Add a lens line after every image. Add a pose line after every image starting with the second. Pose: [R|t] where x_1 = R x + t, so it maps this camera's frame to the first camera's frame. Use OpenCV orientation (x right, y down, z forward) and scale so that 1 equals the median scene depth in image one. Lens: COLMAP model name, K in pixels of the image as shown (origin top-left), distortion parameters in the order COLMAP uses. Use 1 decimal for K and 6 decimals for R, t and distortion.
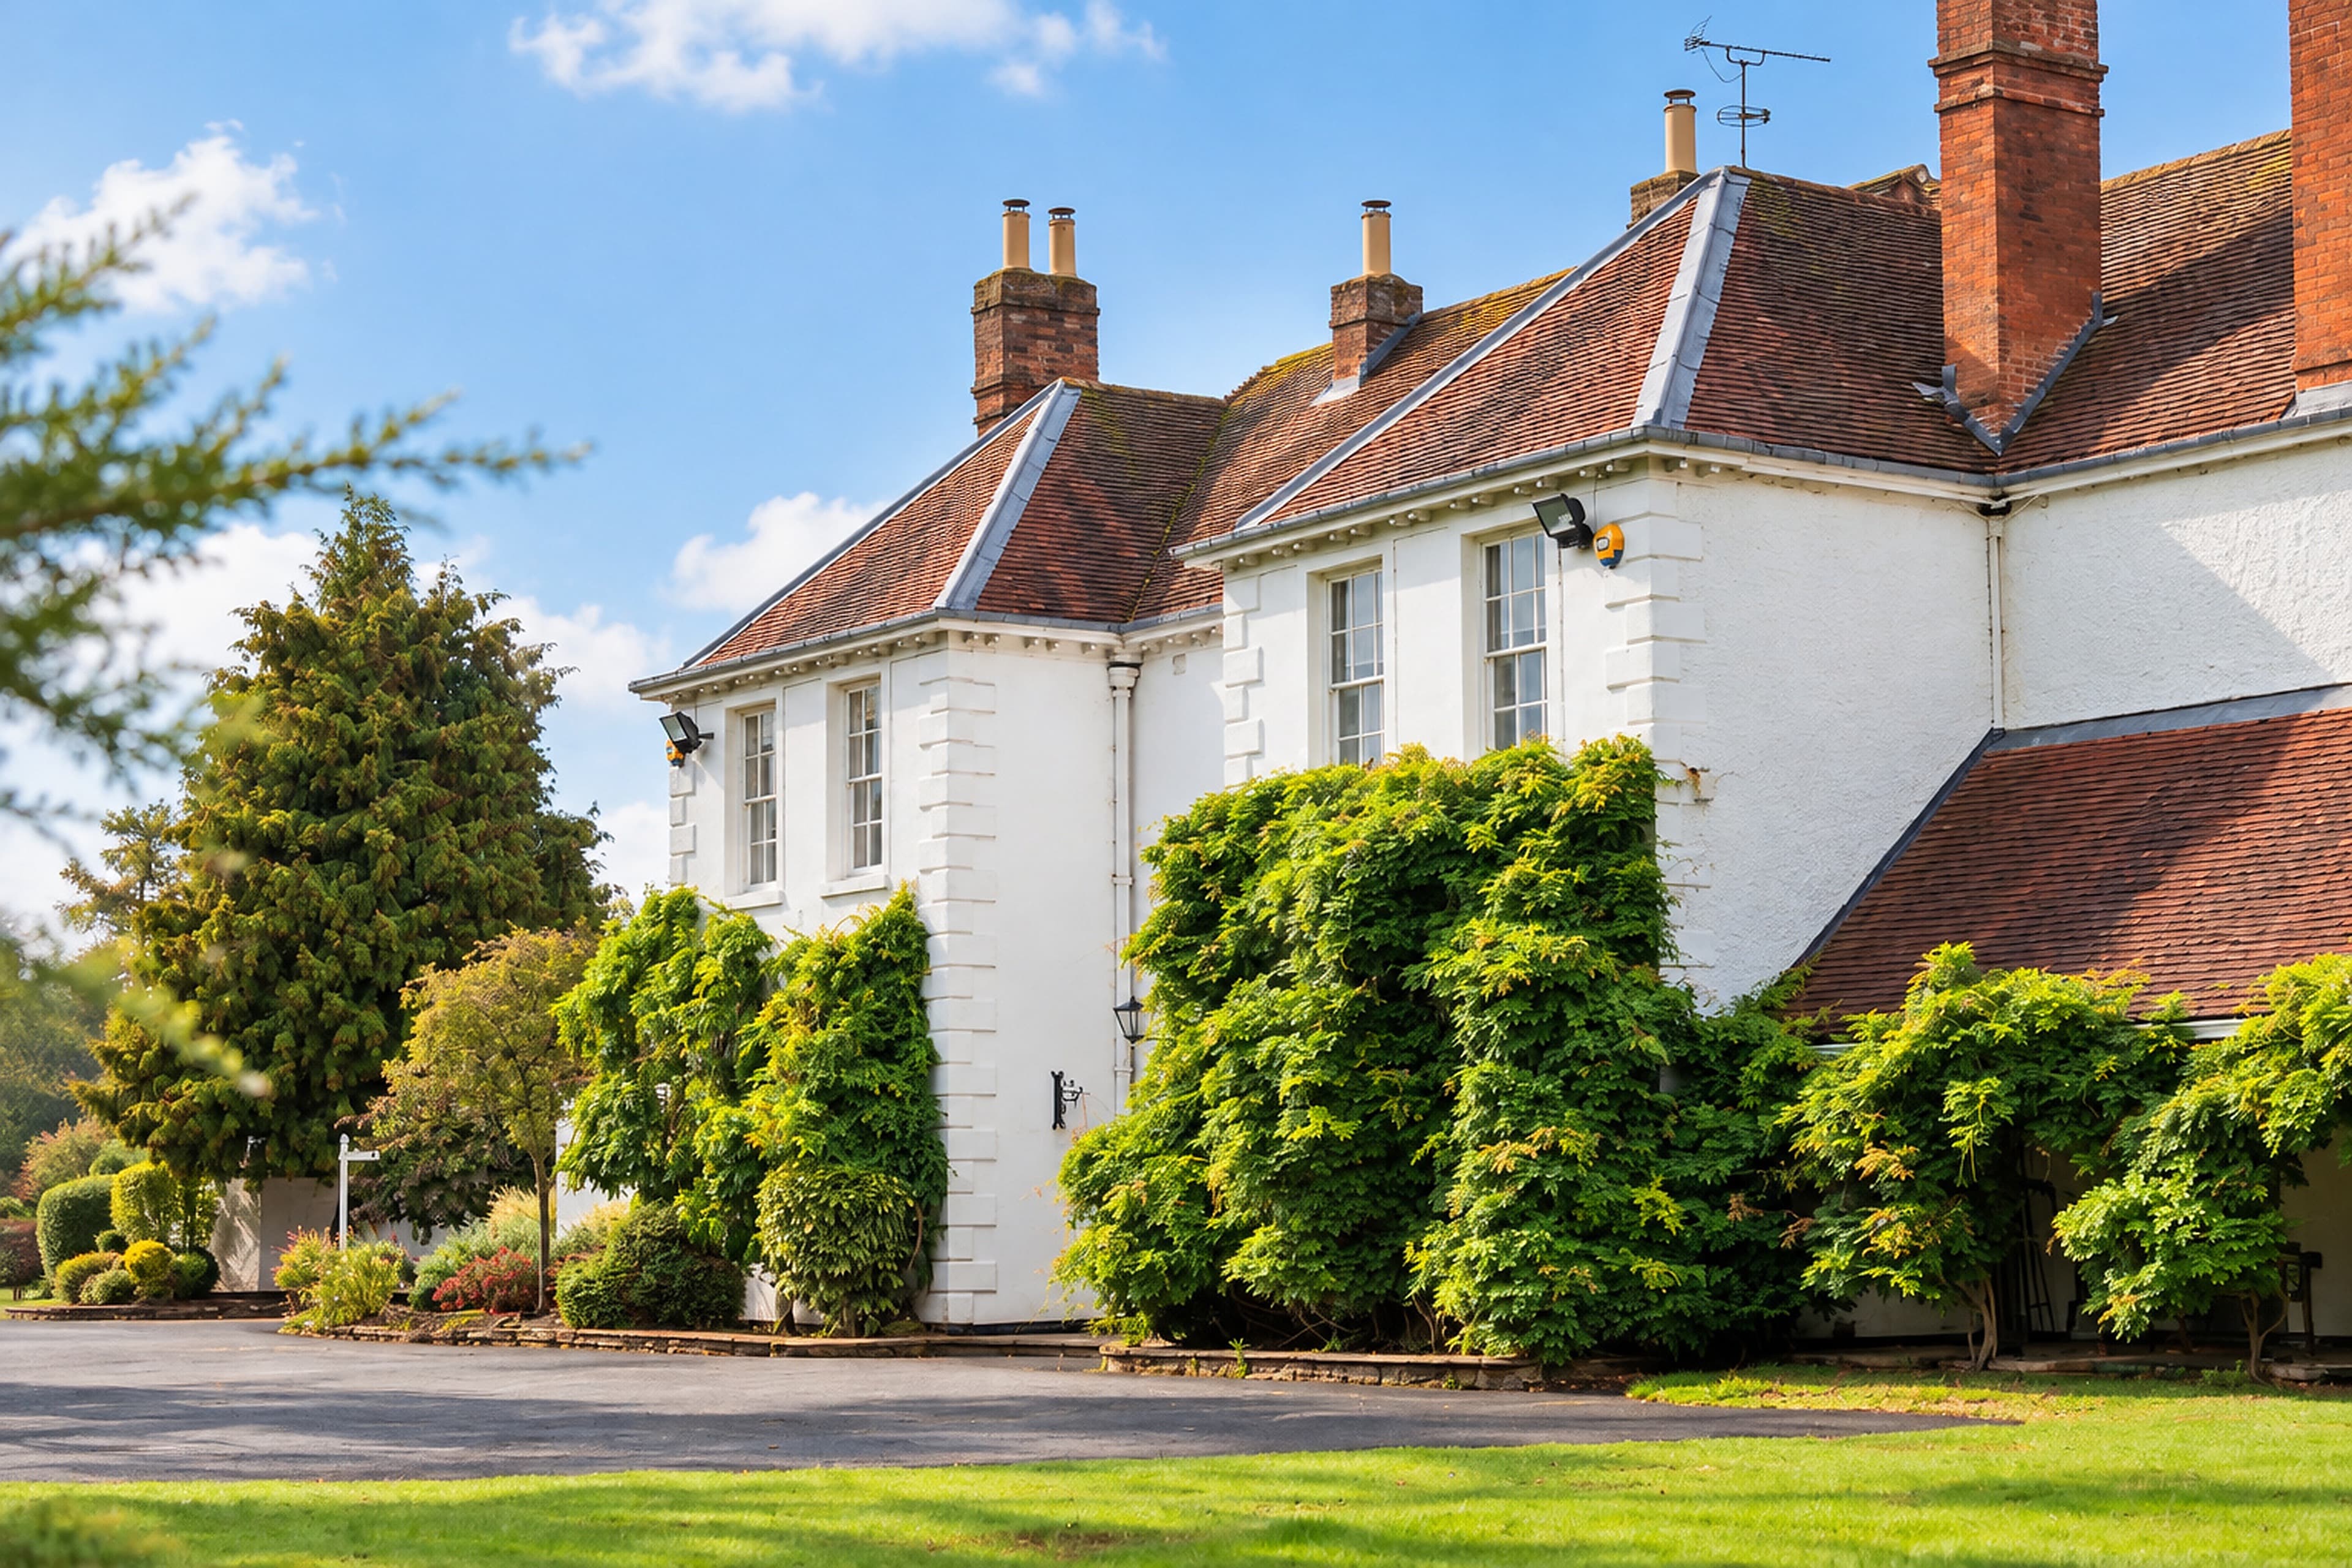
lens RADIAL K [[4715.2, 0, 1176.0], [0, 4715.2, 784.0], [0, 0, 1]] dist [0.051978, -0.001493]
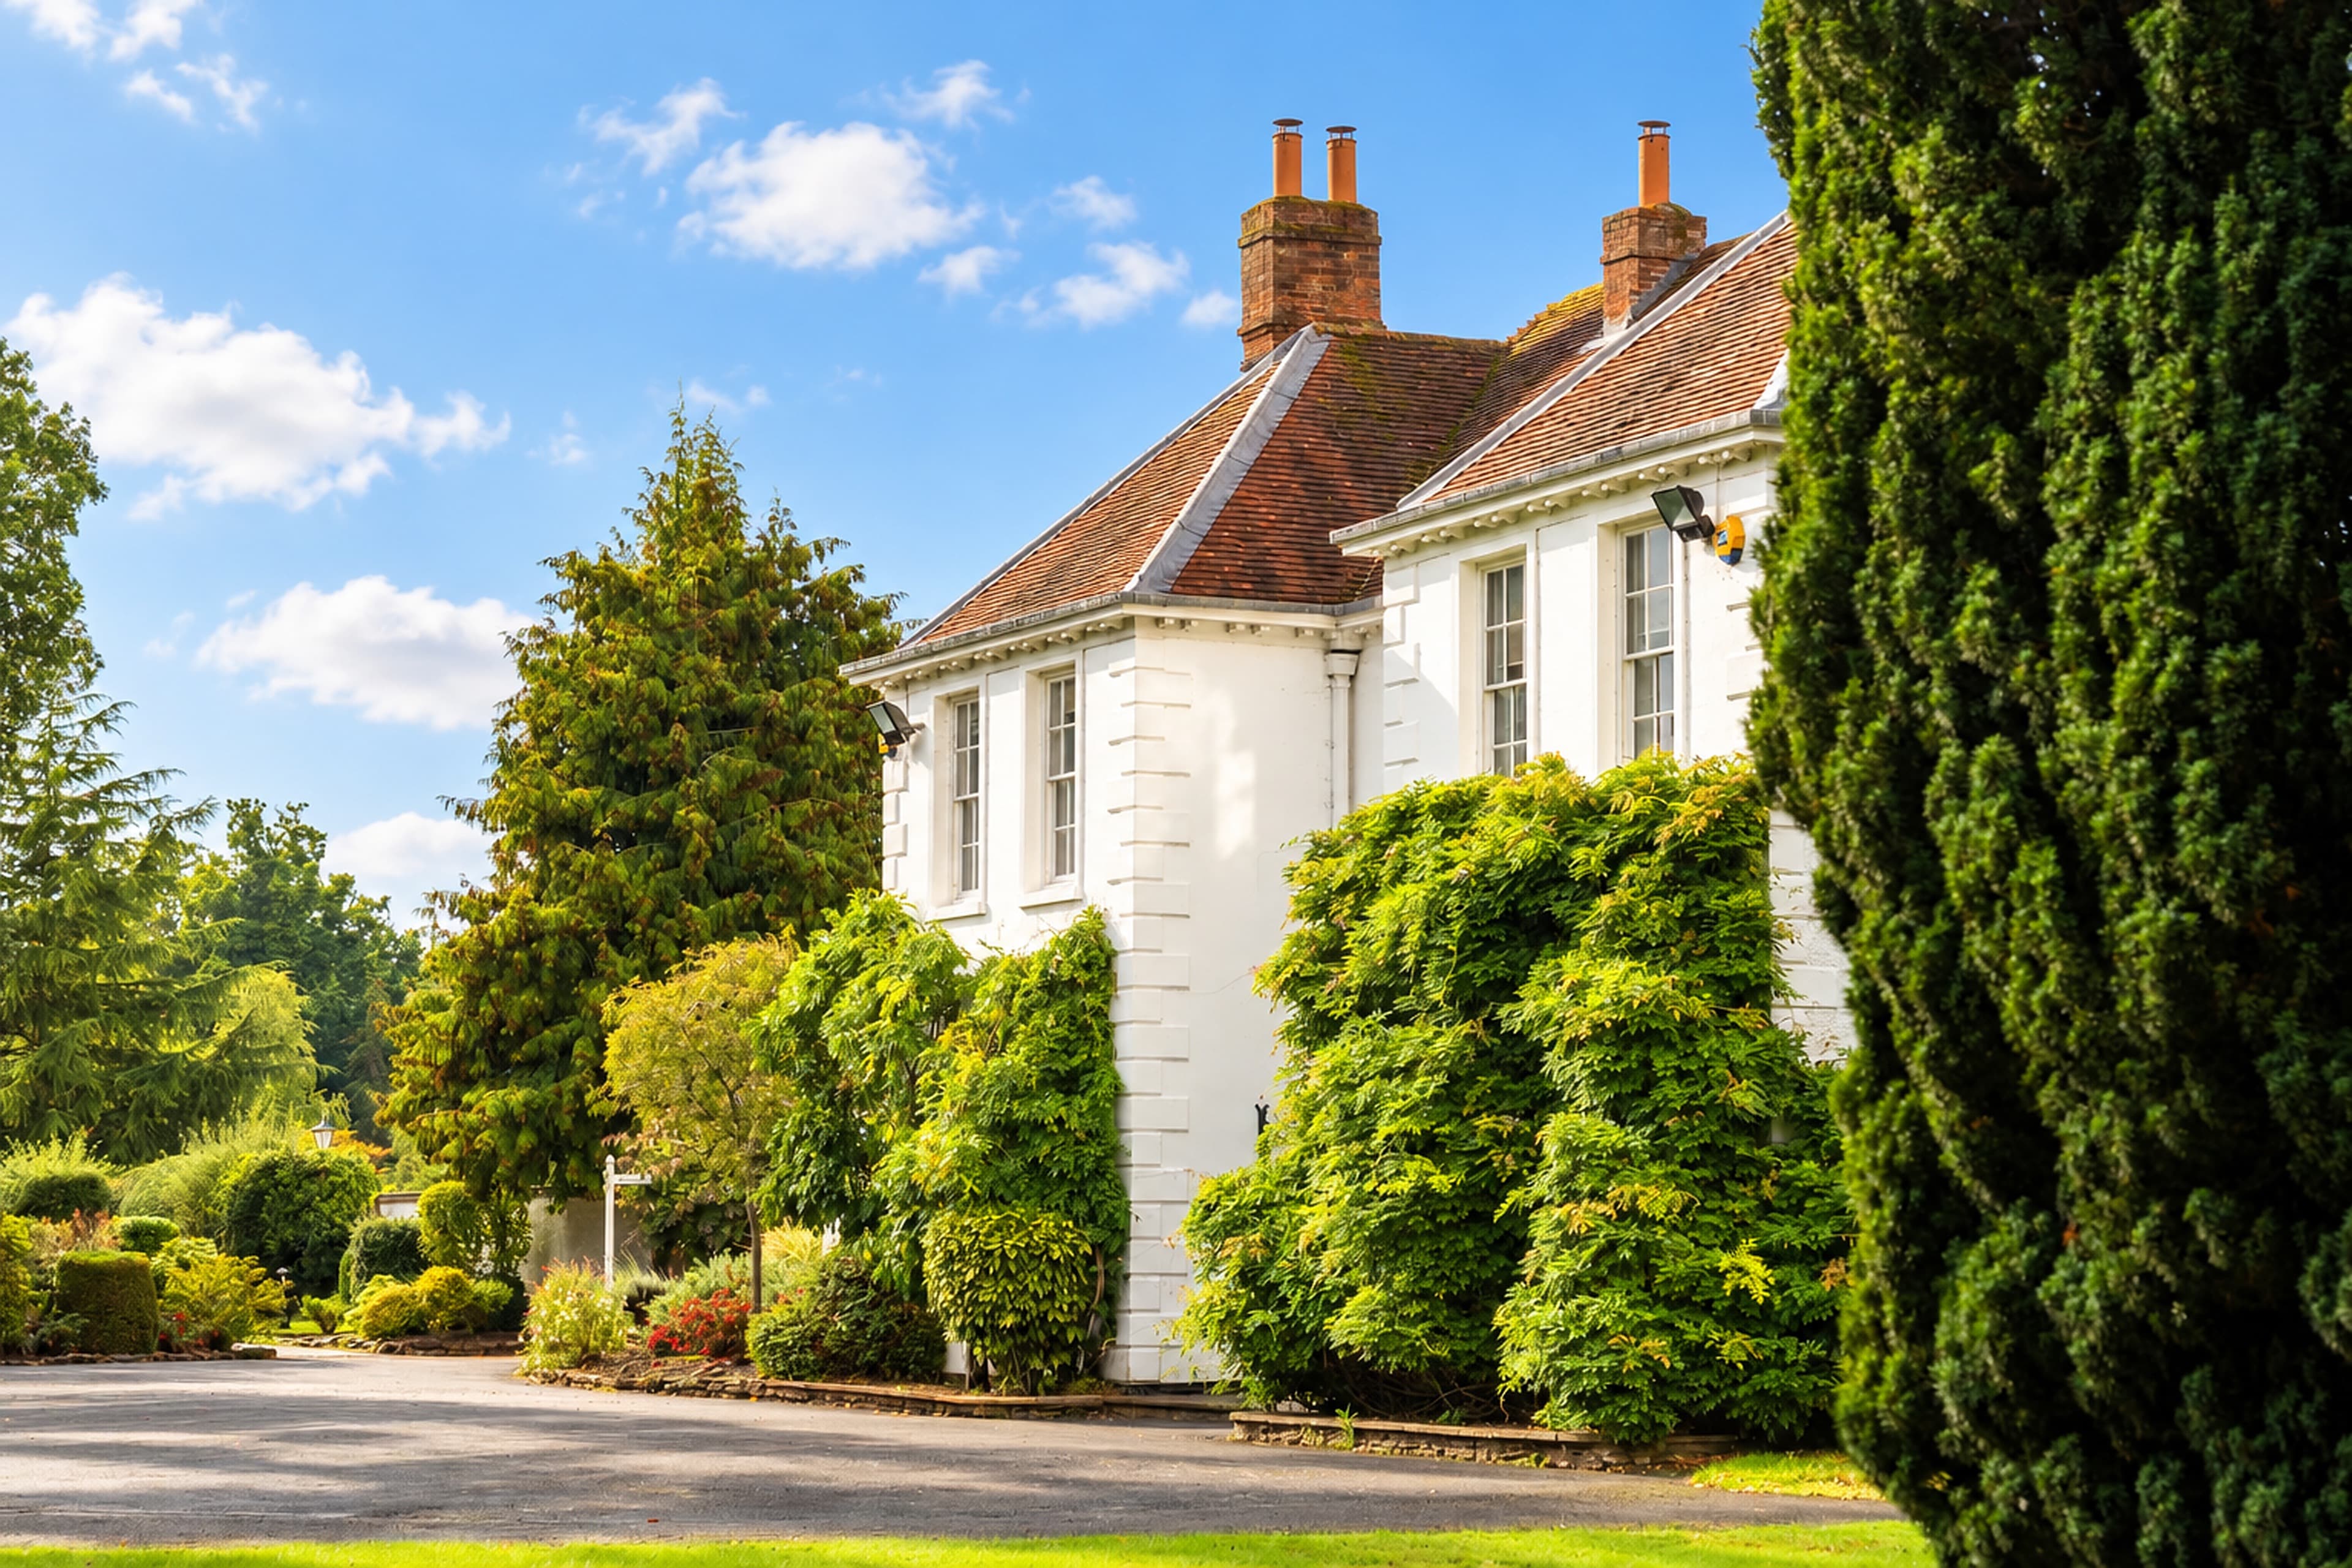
lens RADIAL K [[5829.9, 0, 1176.0], [0, 5829.9, 784.0], [0, 0, 1]] dist [-0.042293, 1.088114]
pose [[0.988045, 0.000686, -0.154164, 0.149519], [0.001810, 0.999870, 0.016047, -0.020878], [0.154155, -0.016135, 0.987915, -0.115868]]
